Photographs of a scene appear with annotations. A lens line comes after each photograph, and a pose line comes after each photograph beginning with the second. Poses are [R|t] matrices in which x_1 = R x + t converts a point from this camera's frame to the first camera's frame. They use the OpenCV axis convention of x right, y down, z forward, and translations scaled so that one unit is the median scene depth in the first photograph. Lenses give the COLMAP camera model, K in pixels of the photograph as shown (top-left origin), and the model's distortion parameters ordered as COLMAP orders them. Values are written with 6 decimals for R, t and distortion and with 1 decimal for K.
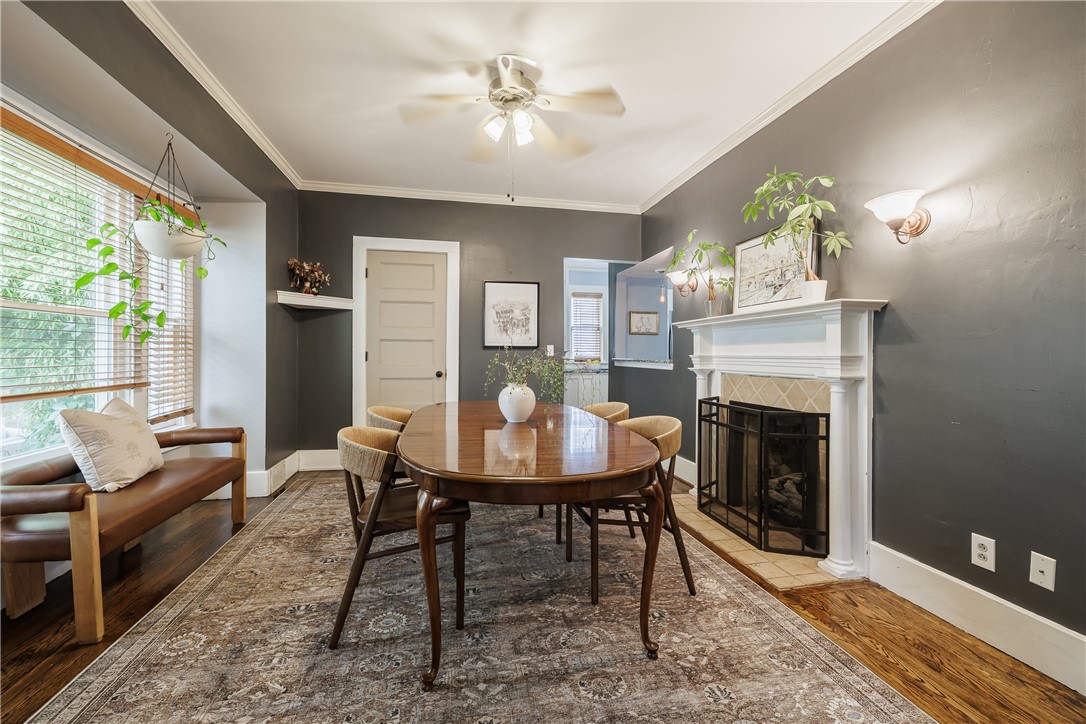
lens RADIAL K [[451.7, 0, 548.6], [0, 451.7, 358.8], [0, 0, 1]] dist [-0.002716, 0.000291]
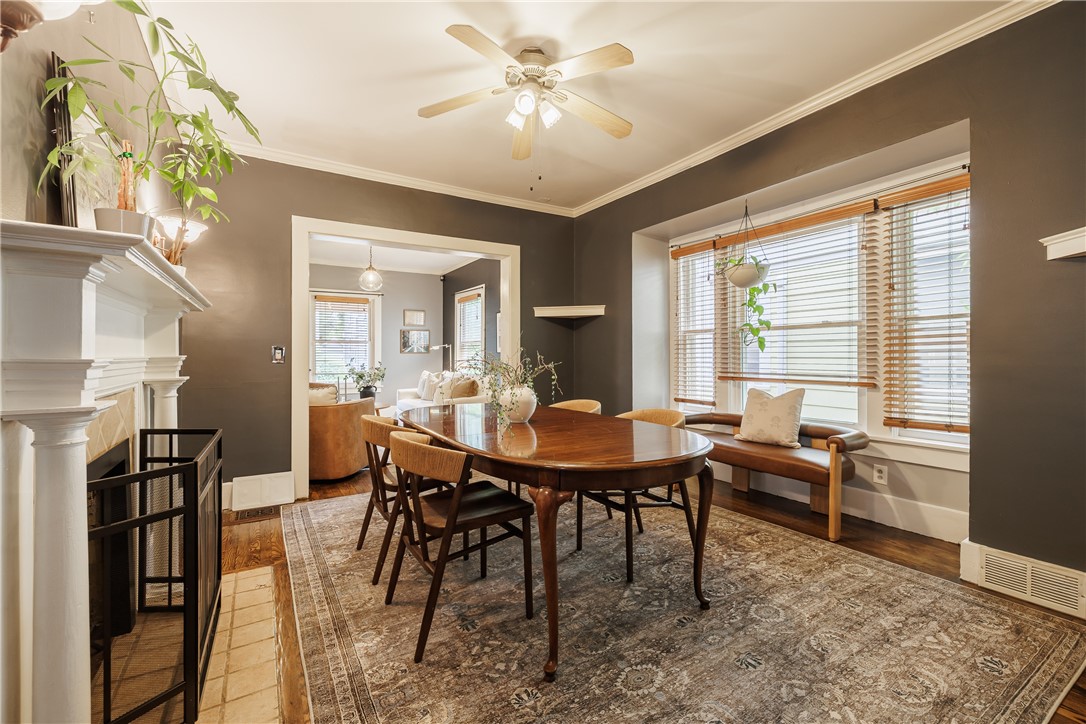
lens RADIAL K [[451.7, 0, 550.1], [0, 451.7, 356.6], [0, 0, 1]] dist [-0.002716, 0.000291]
pose [[-0.938942, -0.001875, -0.344070, 0.194209], [-0.005826, 0.999928, 0.010450, -0.020702], [0.344026, 0.011816, -0.938886, 1.795856]]
